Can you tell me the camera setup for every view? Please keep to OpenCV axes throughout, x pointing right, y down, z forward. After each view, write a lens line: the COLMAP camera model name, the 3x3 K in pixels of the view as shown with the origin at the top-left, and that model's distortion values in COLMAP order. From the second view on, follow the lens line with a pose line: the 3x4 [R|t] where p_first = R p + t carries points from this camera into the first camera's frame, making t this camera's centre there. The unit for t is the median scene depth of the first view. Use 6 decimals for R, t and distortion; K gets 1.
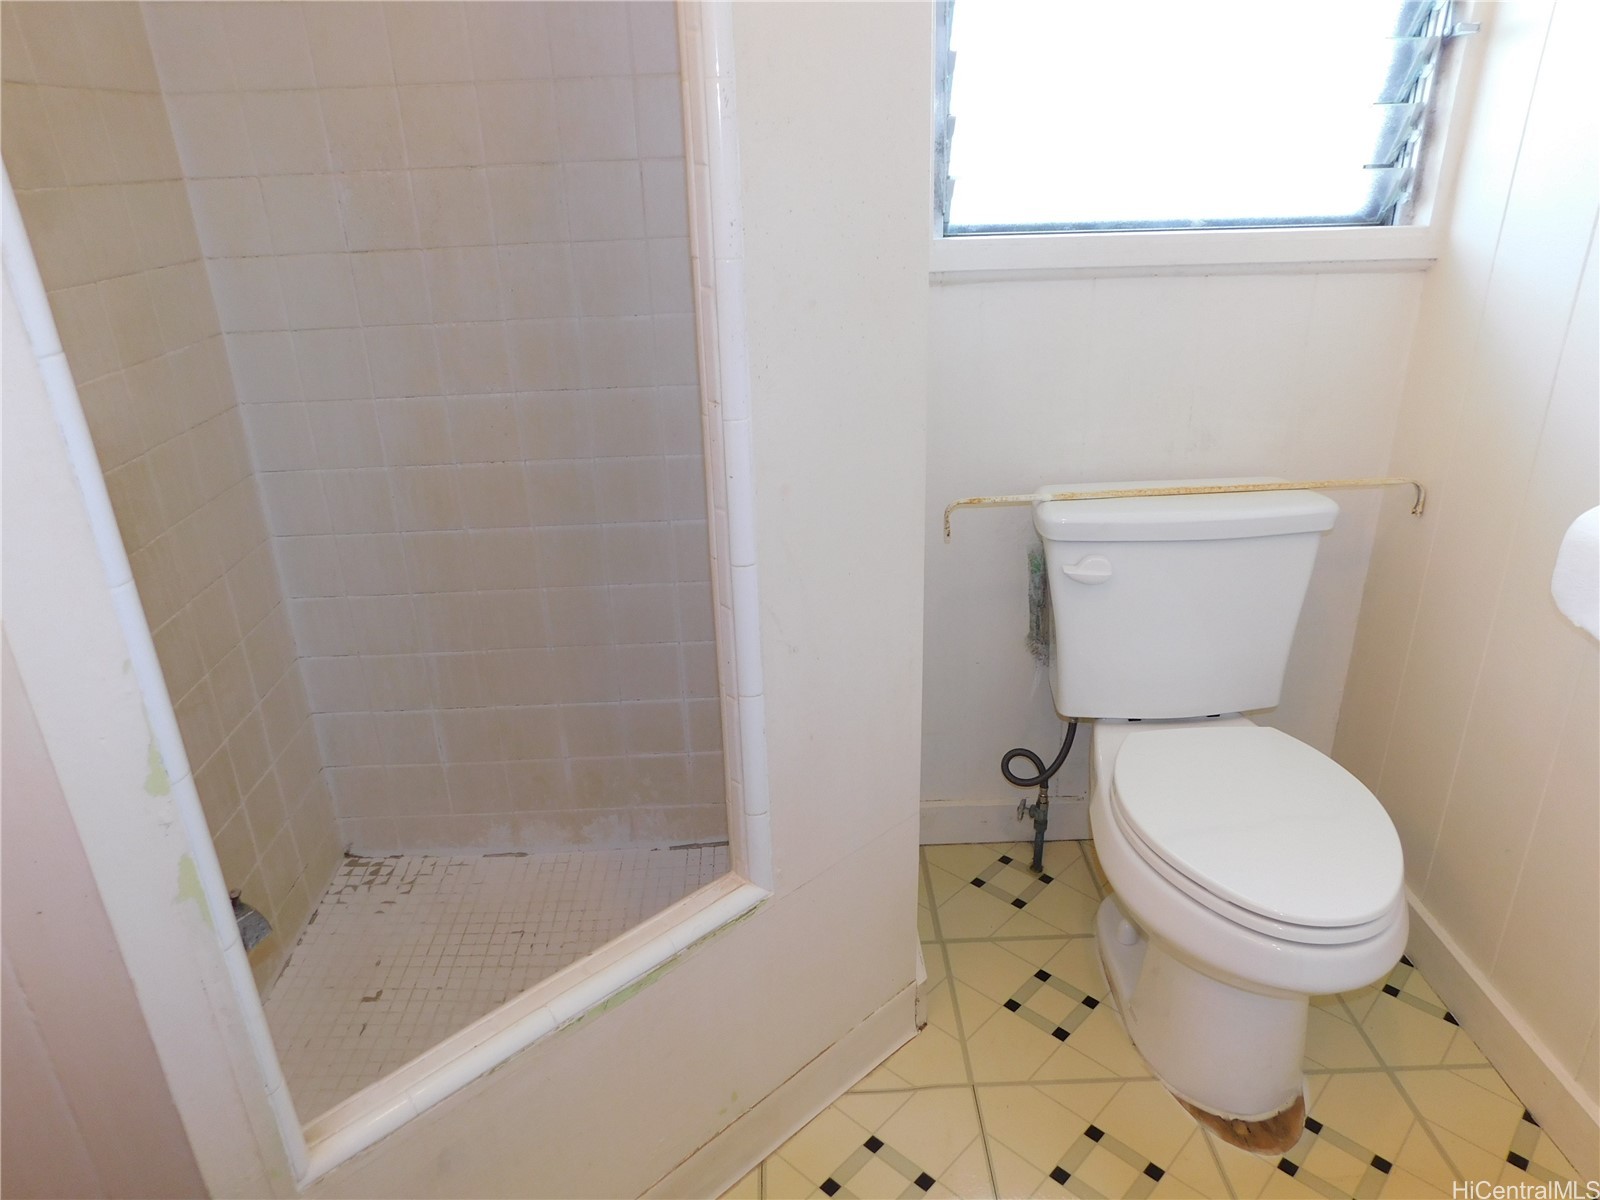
lens RADIAL K [[1055.0, 0, 805.2], [0, 1055.0, 597.1], [0, 0, 1]] dist [-0.029499, 0.007018]
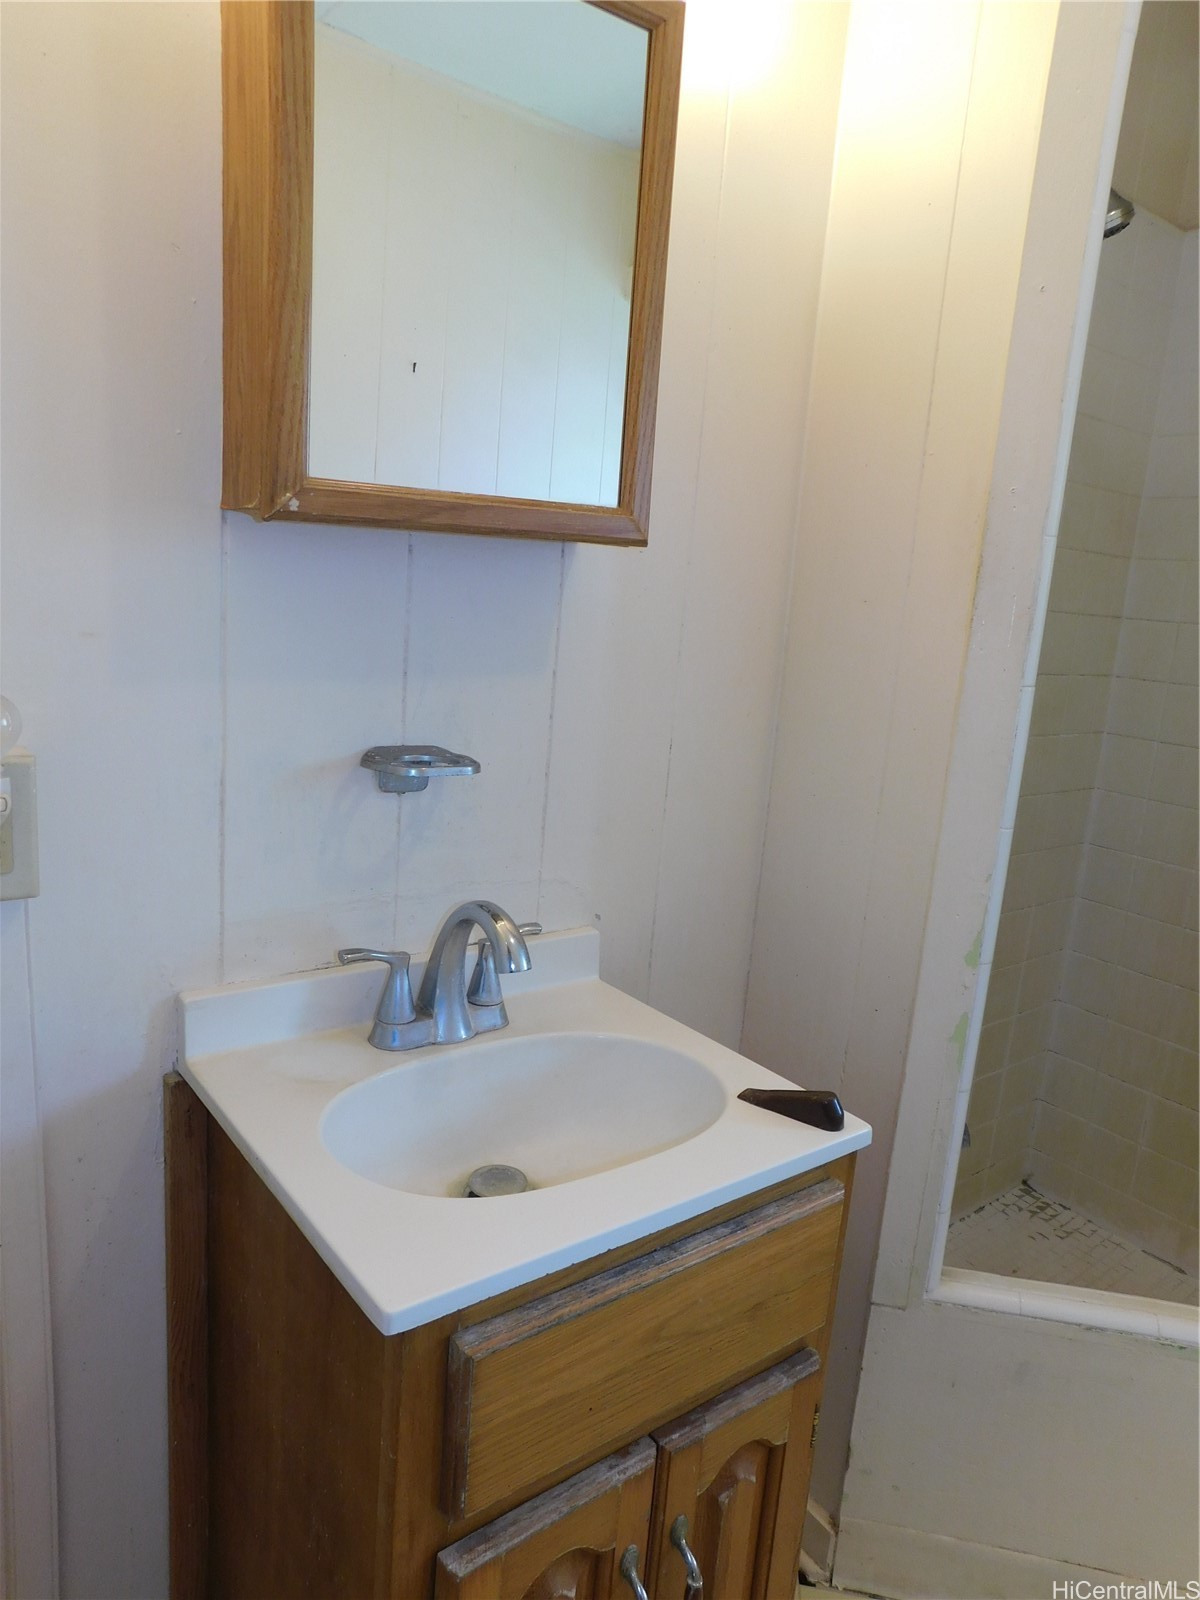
lens RADIAL K [[1055.0, 0, 599.3], [0, 1055.0, 806.5], [0, 0, 1]] dist [-0.029499, 0.007018]
pose [[0.581284, 0.232081, -0.779902, 0.095839], [-0.402936, 0.914797, -0.028097, 0.105026], [0.706931, 0.330583, 0.625270, -0.191986]]
